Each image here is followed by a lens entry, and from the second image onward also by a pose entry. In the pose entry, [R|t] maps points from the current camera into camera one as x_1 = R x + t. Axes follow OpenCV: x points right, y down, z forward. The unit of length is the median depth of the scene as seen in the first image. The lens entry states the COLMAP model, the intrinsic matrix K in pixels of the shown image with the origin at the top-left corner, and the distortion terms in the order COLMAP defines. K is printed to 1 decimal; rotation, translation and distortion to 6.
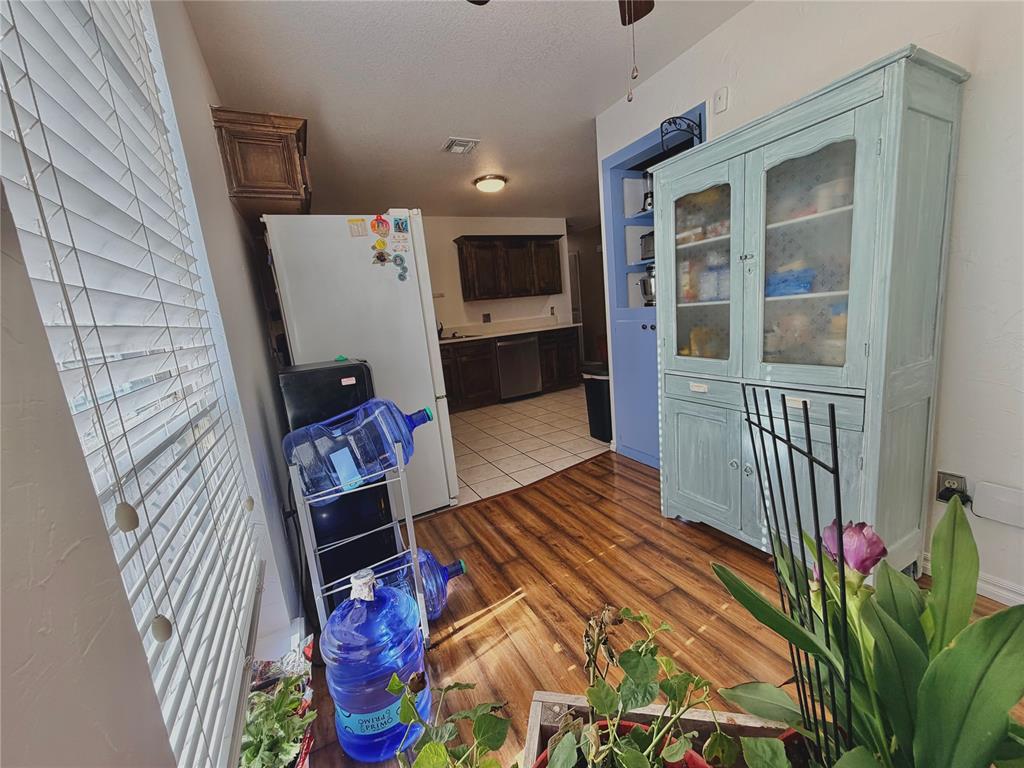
lens RADIAL K [[404.7, 0, 513.1], [0, 404.7, 383.6], [0, 0, 1]] dist [0.000561, 0.000198]
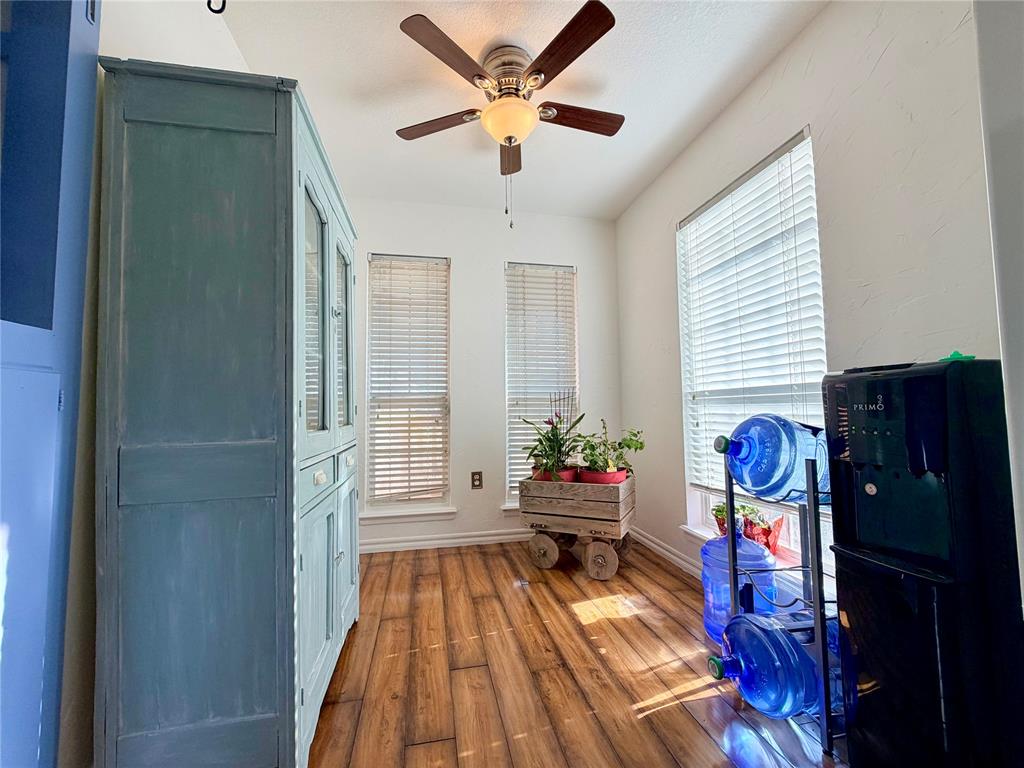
lens RADIAL K [[404.7, 0, 513.0], [0, 404.7, 388.1], [0, 0, 1]] dist [0.000561, 0.000198]
pose [[-0.957016, 0.122010, 0.263123, -0.031495], [0.151511, 0.983896, 0.094834, -0.169787], [-0.247315, 0.130623, -0.960090, 1.783421]]
